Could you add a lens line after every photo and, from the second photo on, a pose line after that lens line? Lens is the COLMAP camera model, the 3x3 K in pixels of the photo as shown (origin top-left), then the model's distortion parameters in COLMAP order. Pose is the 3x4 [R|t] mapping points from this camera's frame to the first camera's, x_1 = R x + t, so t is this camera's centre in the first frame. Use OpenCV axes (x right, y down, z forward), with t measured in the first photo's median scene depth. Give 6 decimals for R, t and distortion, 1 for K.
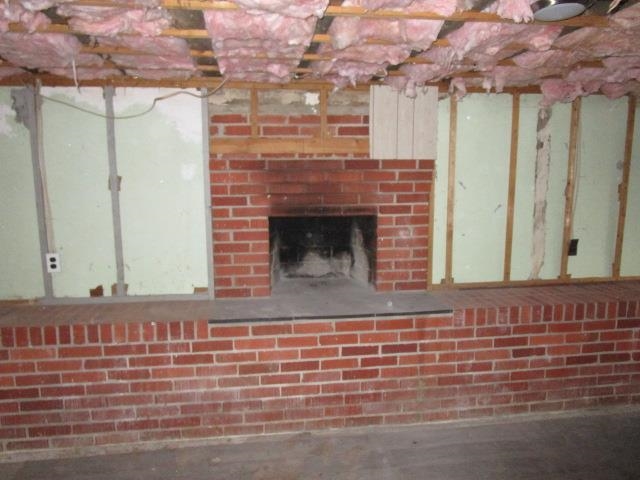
lens RADIAL K [[463.0, 0, 320.2], [0, 463.0, 240.4], [0, 0, 1]] dist [0.005458, 0.002325]
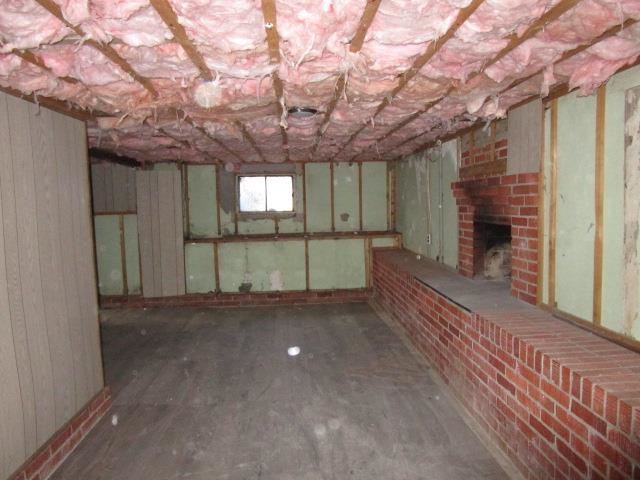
lens RADIAL K [[463.0, 0, 320.7], [0, 463.0, 240.5], [0, 0, 1]] dist [0.005458, 0.002325]
pose [[-0.083059, 0.089442, -0.992523, 1.250959], [-0.113270, 0.988662, 0.098573, -0.076083], [0.990086, 0.120611, -0.071986, 0.628475]]
